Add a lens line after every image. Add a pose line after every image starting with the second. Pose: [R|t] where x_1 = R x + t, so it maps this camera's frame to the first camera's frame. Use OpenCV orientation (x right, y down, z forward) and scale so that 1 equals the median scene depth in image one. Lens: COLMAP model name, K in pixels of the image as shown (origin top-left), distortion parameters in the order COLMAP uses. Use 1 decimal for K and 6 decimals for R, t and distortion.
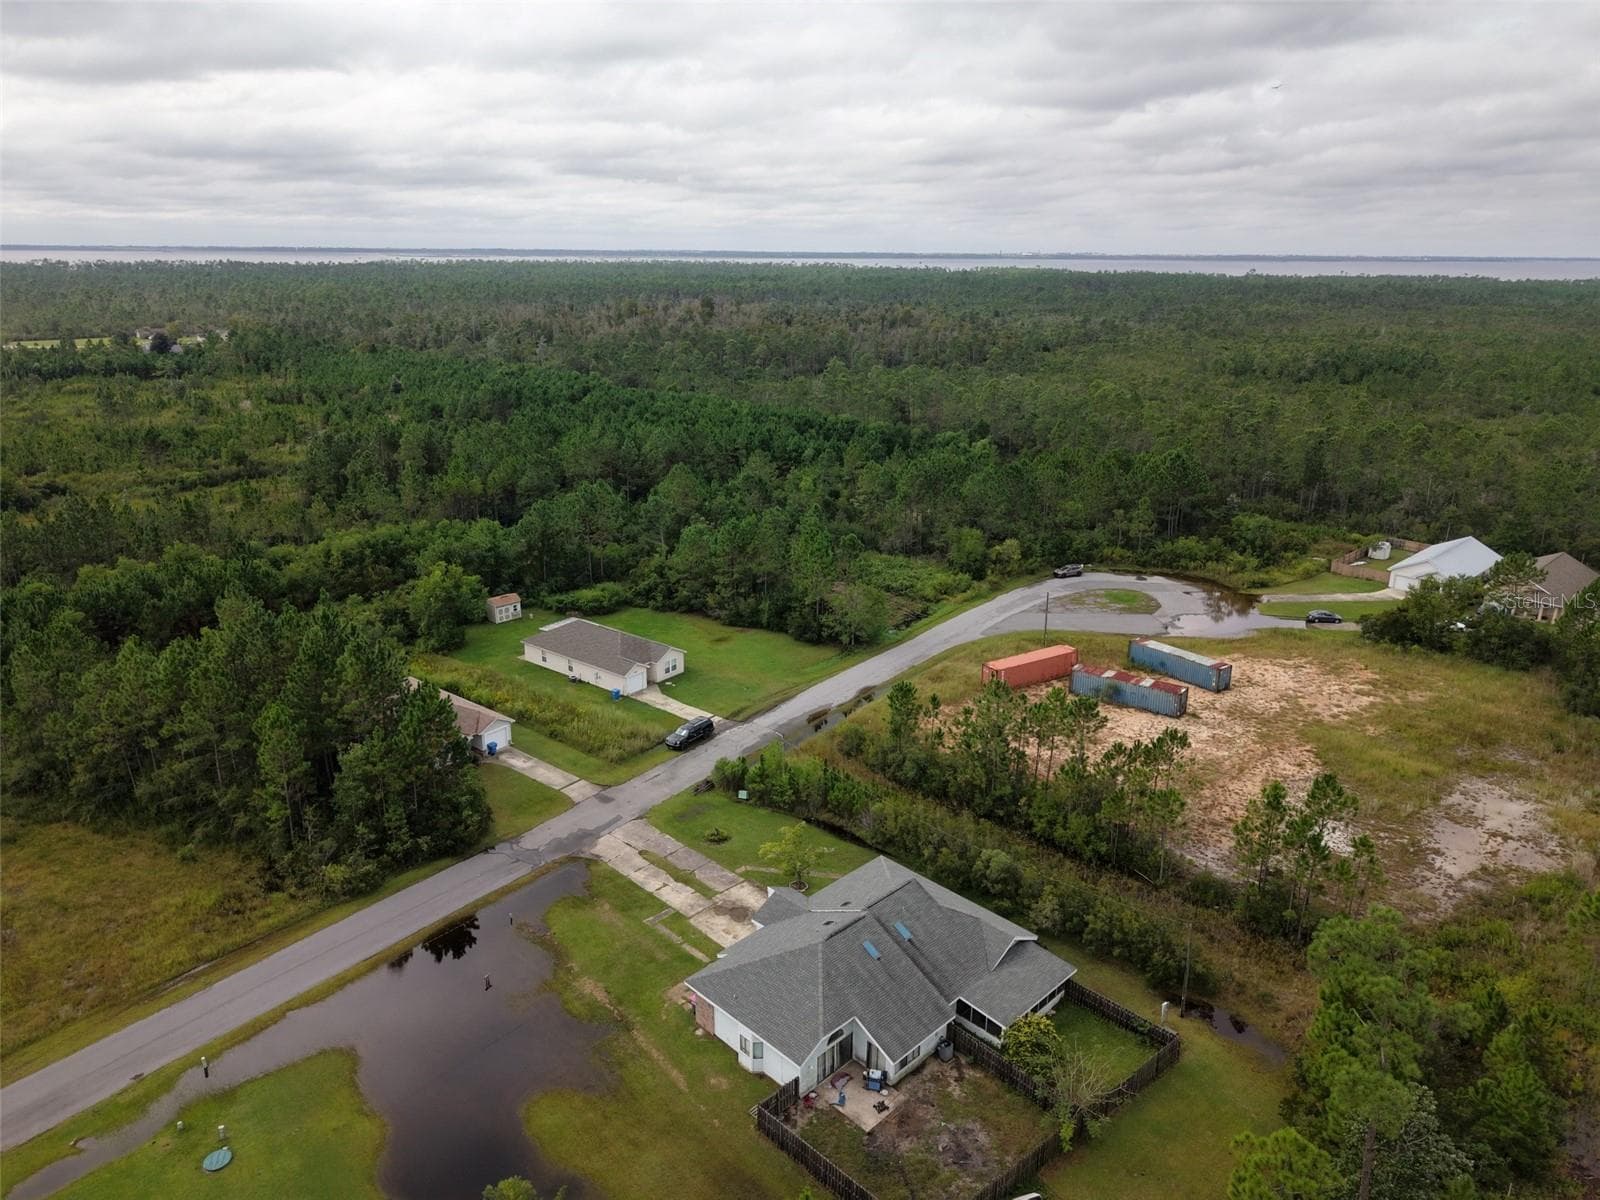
lens RADIAL K [[1089.6, 0, 794.3], [0, 1089.6, 574.1], [0, 0, 1]] dist [0.005988, -0.005212]
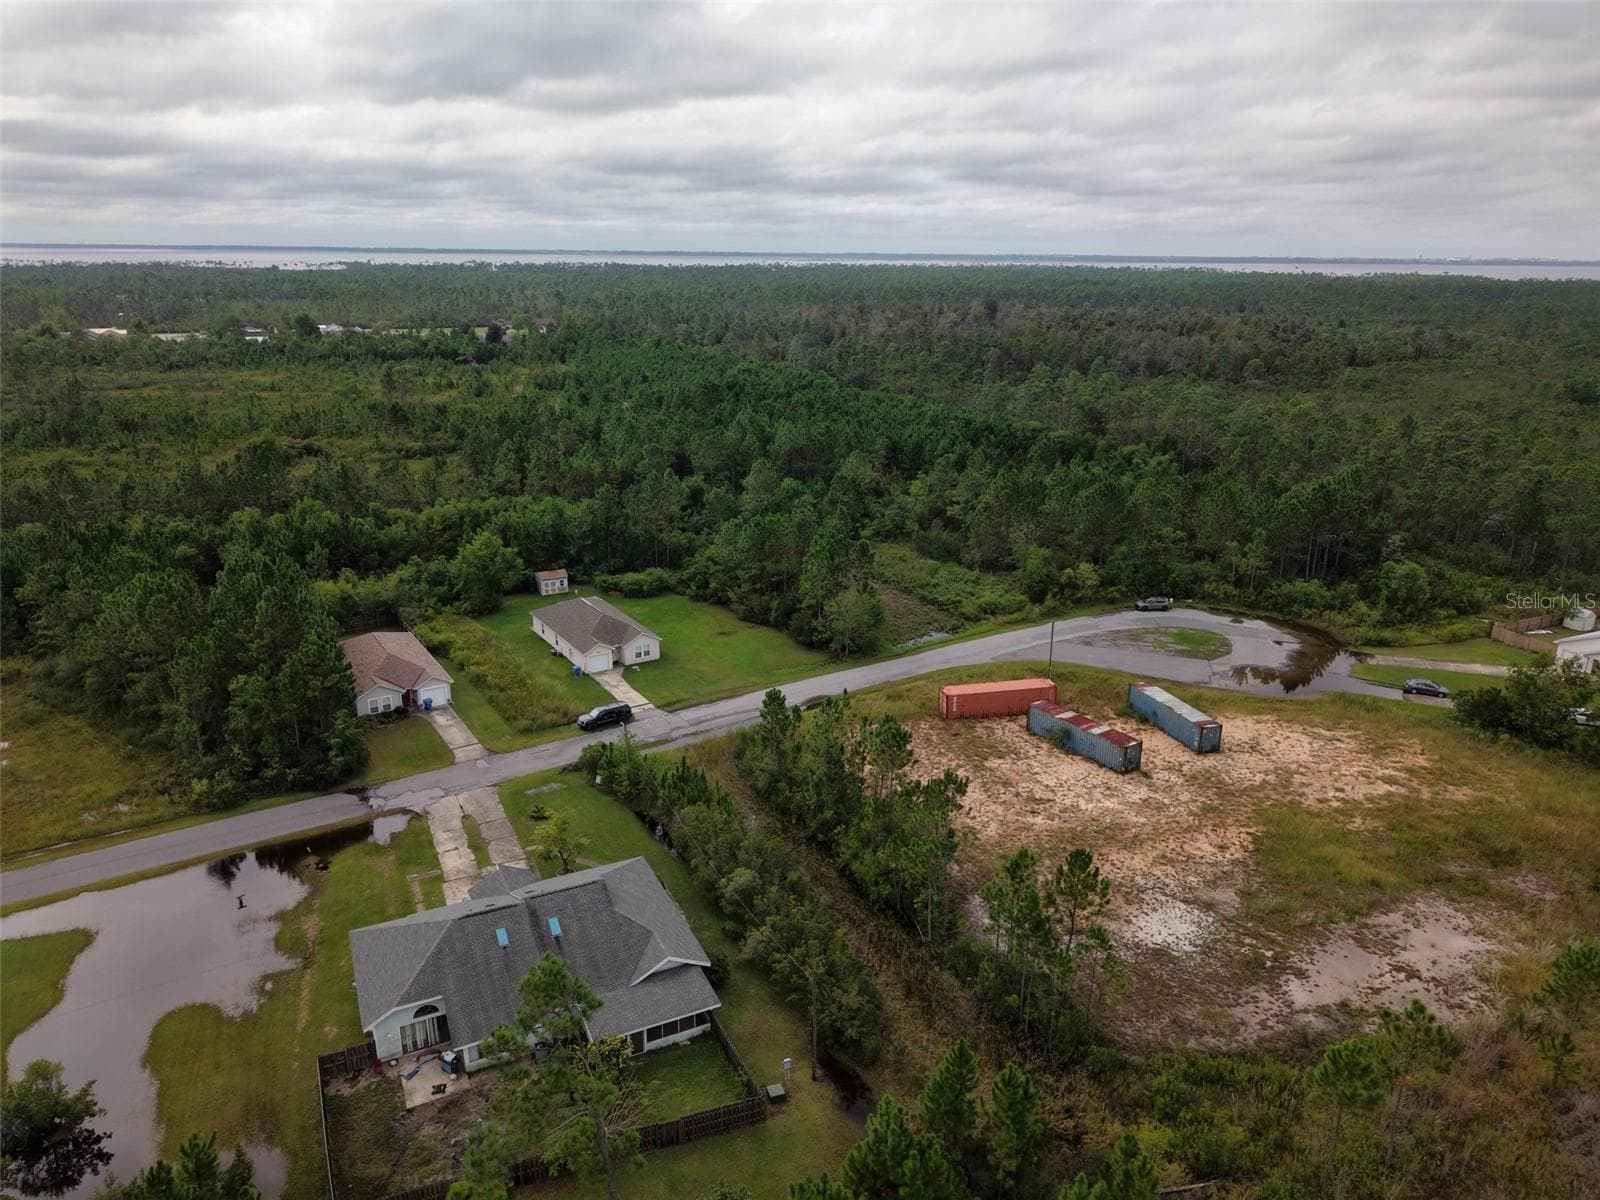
lens RADIAL K [[1111.3, 0, 796.1], [0, 1111.3, 496.1], [0, 0, 1]] dist [0.007706, -0.001573]
pose [[0.946211, 0.071494, -0.315554, 0.301603], [-0.094802, 0.993739, -0.059123, -0.010846], [0.309351, 0.085858, 0.947064, 0.037362]]
